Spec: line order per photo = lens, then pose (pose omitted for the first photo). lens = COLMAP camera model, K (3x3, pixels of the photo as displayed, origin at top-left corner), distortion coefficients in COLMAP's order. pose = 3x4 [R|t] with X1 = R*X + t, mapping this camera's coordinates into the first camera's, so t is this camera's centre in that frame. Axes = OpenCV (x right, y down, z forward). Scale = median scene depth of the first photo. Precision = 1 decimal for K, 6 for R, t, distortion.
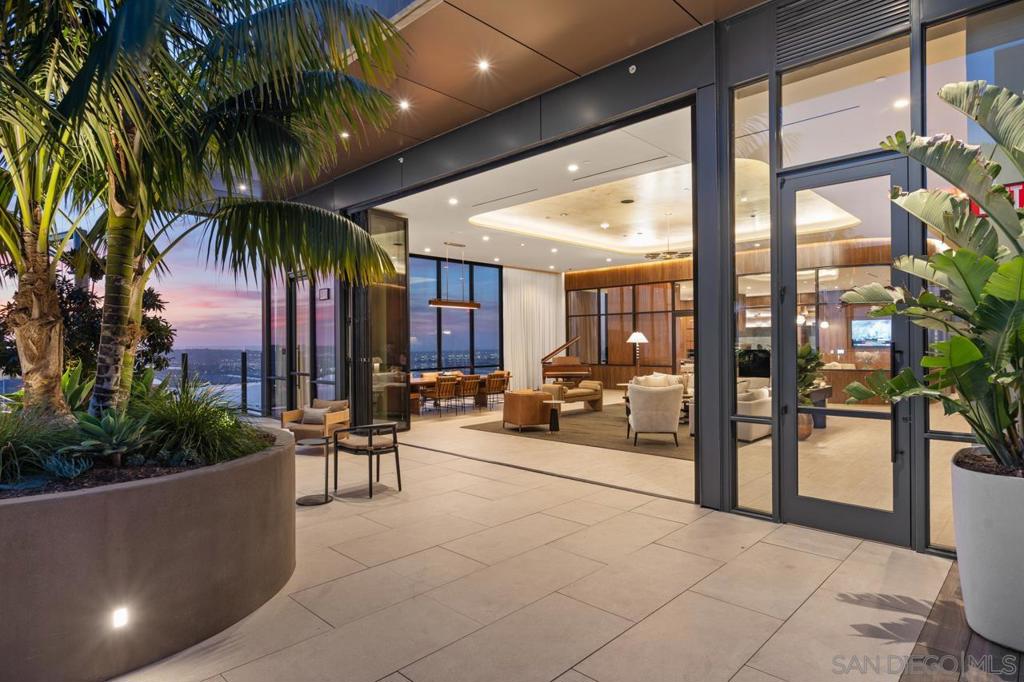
lens RADIAL K [[558.5, 0, 511.0], [0, 558.5, 341.2], [0, 0, 1]] dist [0.000780, 0.000023]
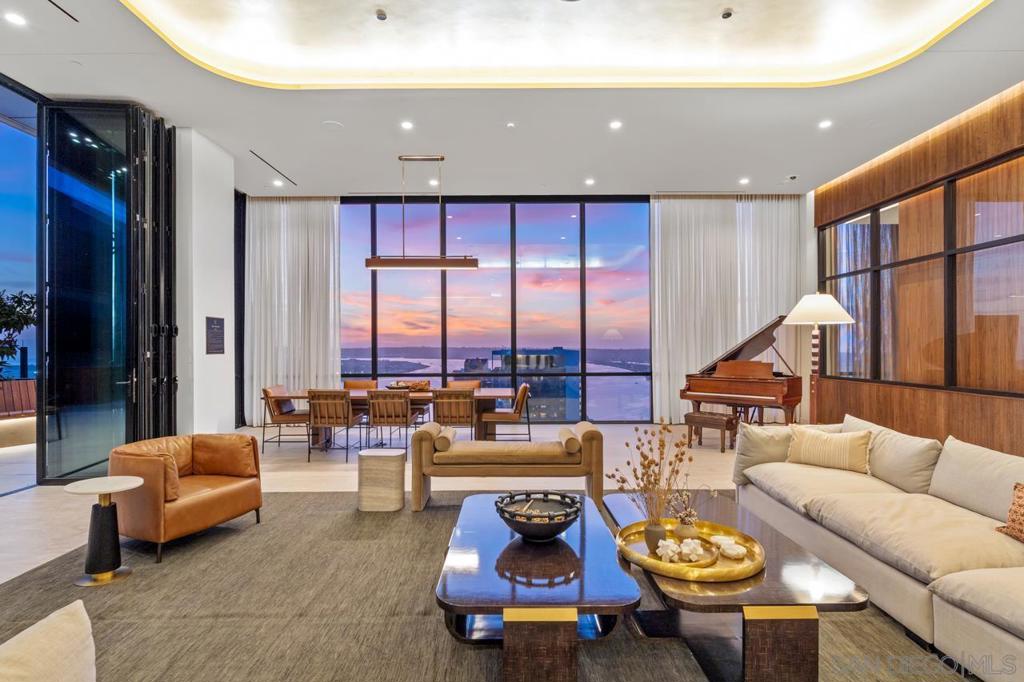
lens RADIAL K [[537.0, 0, 508.9], [0, 537.0, 345.5], [0, 0, 1]] dist [-0.003969, -0.000153]
pose [[0.683005, 0.003372, -0.730406, 0.357495], [0.001304, 0.999982, 0.005836, 0.013710], [0.730413, -0.004938, 0.682988, 0.662952]]
